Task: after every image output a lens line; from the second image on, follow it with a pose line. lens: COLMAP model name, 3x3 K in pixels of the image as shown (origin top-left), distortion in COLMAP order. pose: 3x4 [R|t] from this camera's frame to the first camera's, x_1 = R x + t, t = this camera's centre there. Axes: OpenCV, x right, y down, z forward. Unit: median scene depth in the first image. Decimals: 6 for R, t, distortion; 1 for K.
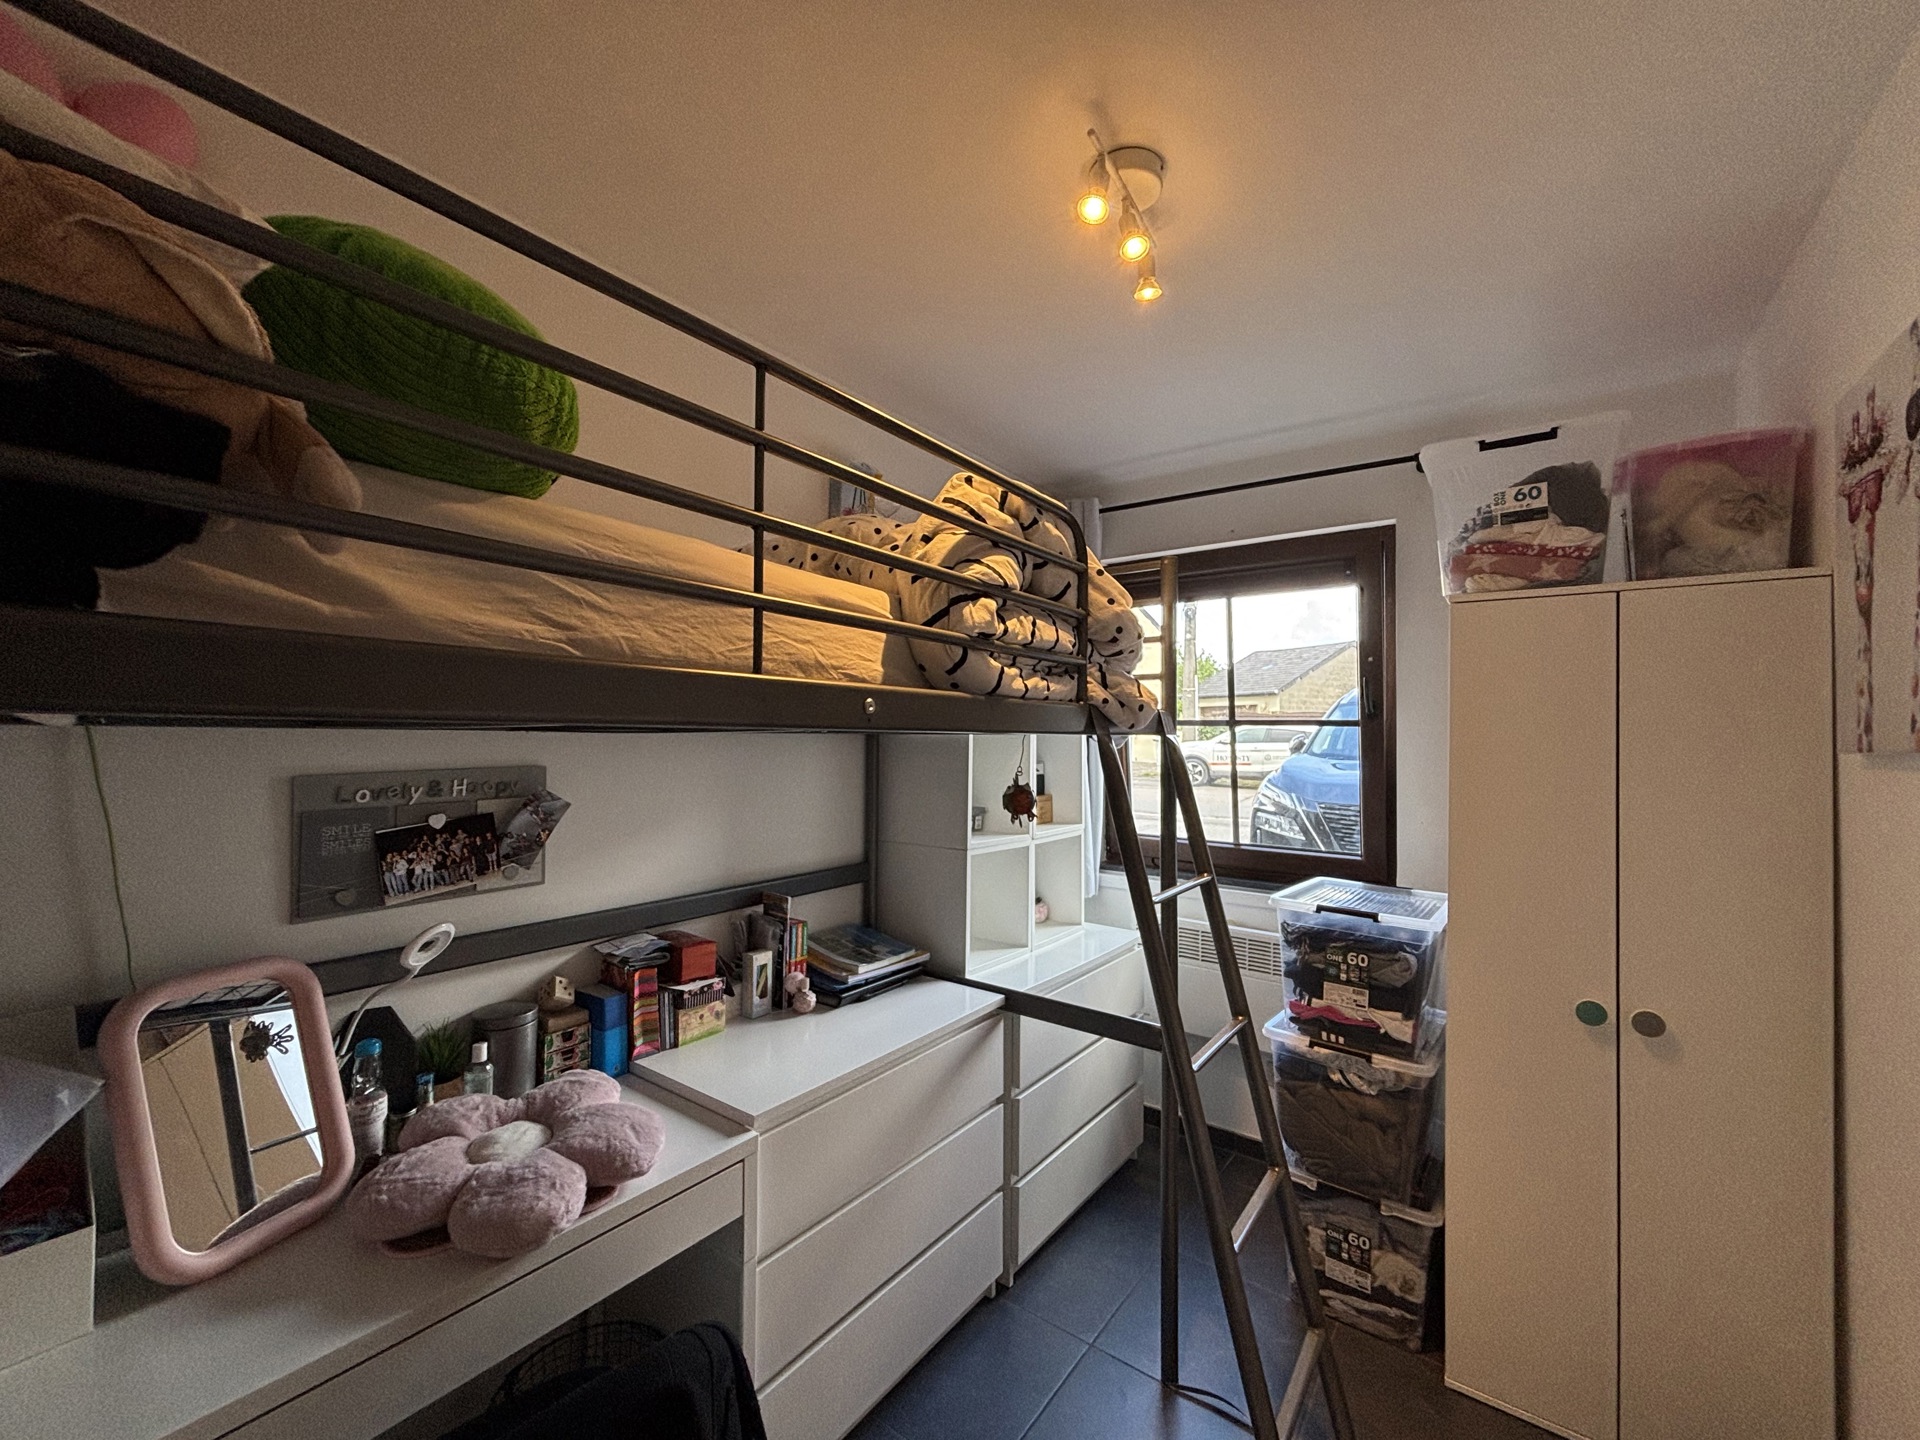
lens RADIAL K [[769.4, 0, 957.3], [0, 769.4, 720.6], [0, 0, 1]] dist [-0.000147, -0.002152]
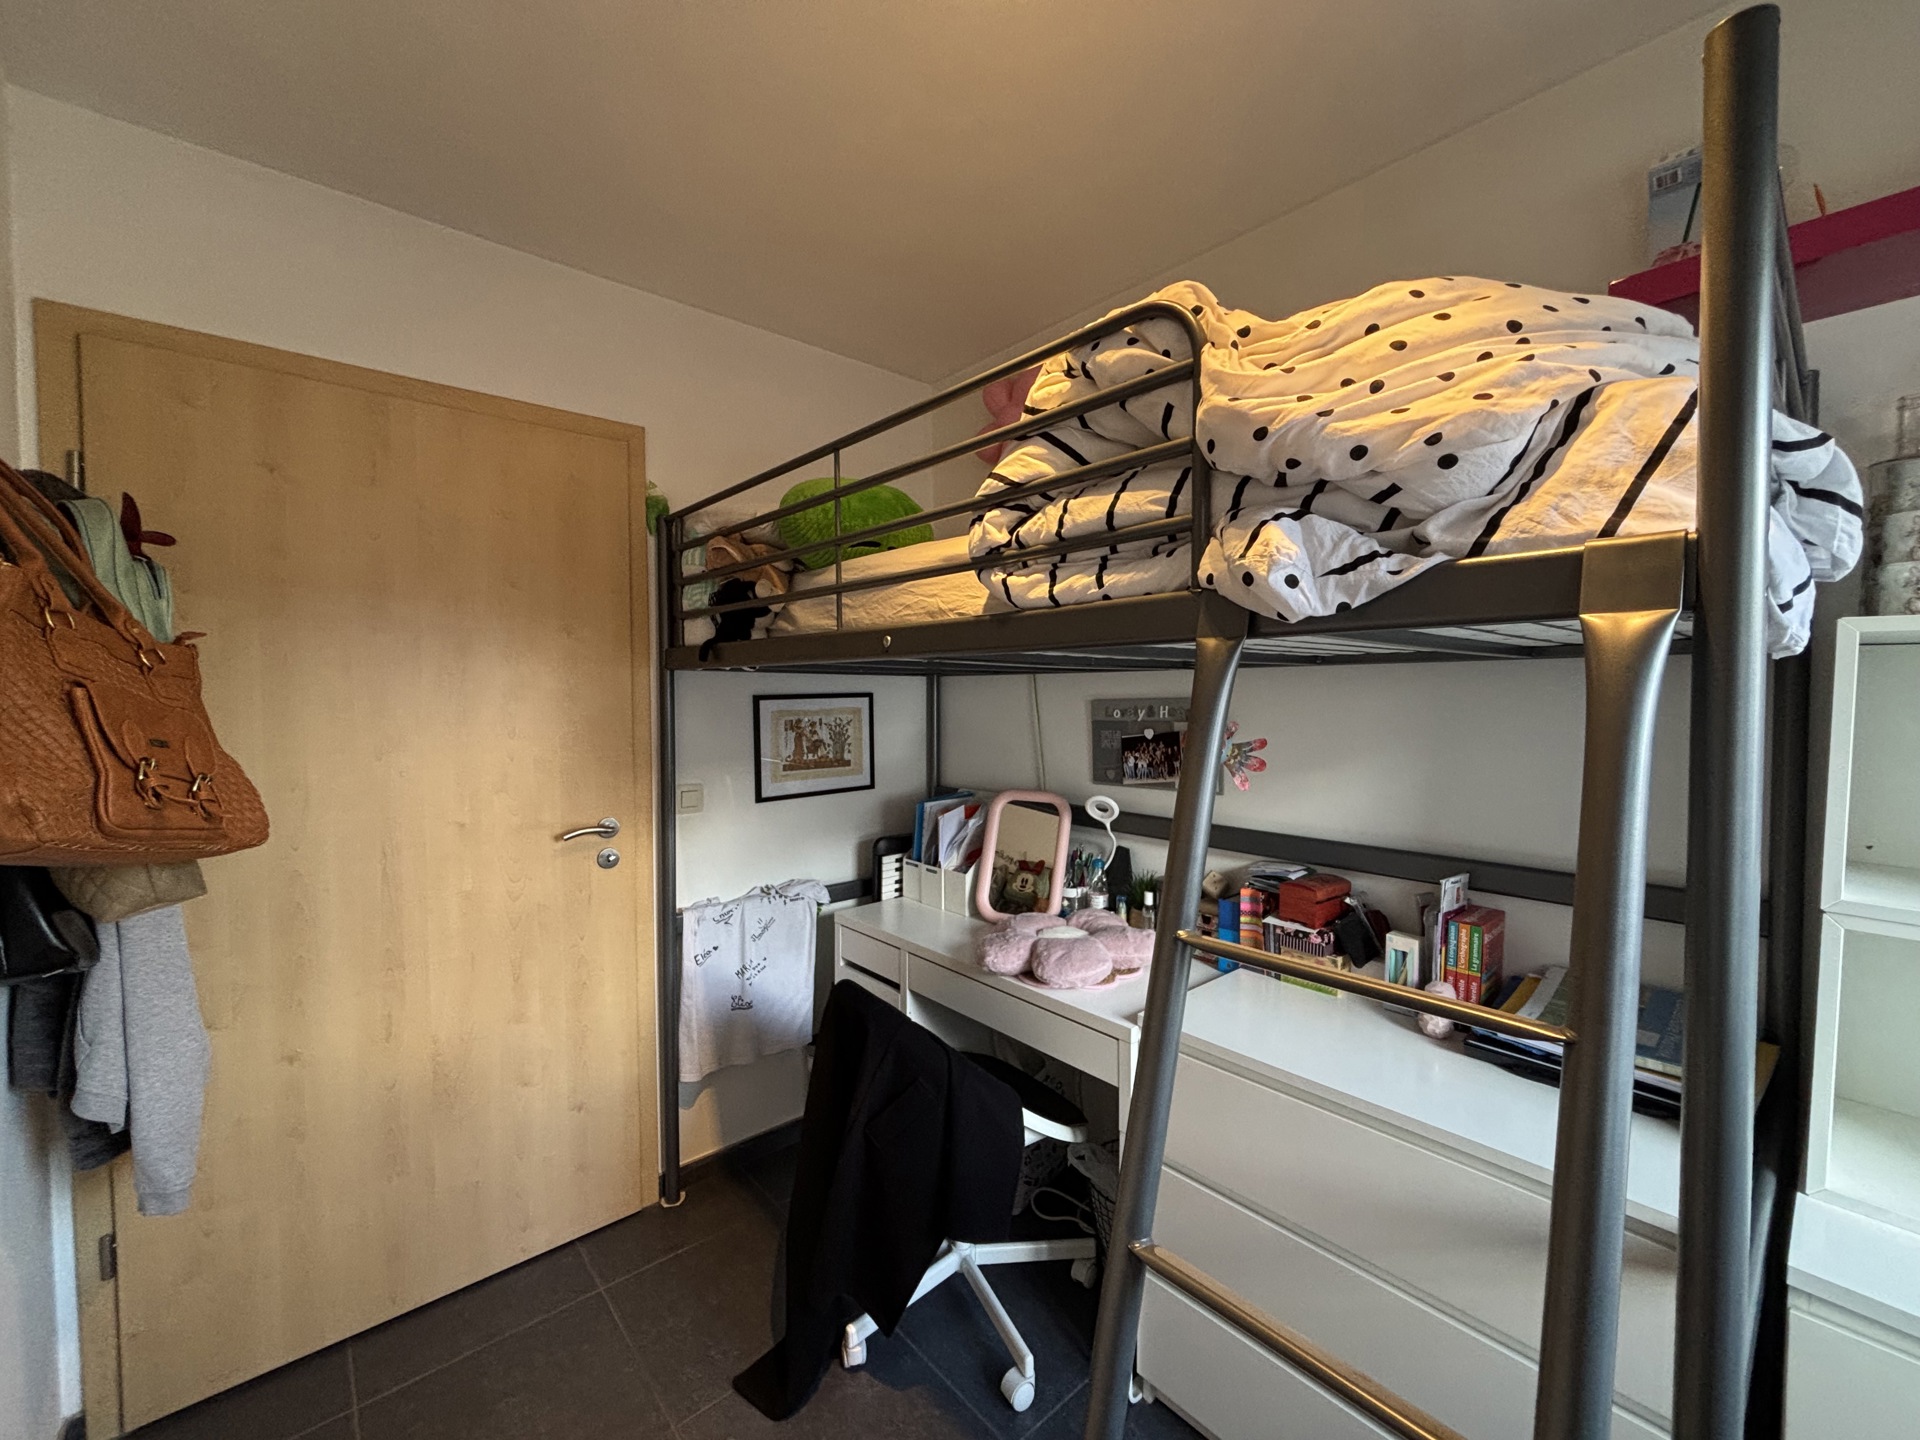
lens RADIAL K [[769.4, 0, 957.3], [0, 769.4, 720.6], [0, 0, 1]] dist [-0.000147, -0.002152]
pose [[-0.206089, 0.028446, -0.978120, 0.859026], [0.027576, 0.999349, 0.023254, 0.066826], [0.978145, -0.022180, -0.206739, 1.003530]]
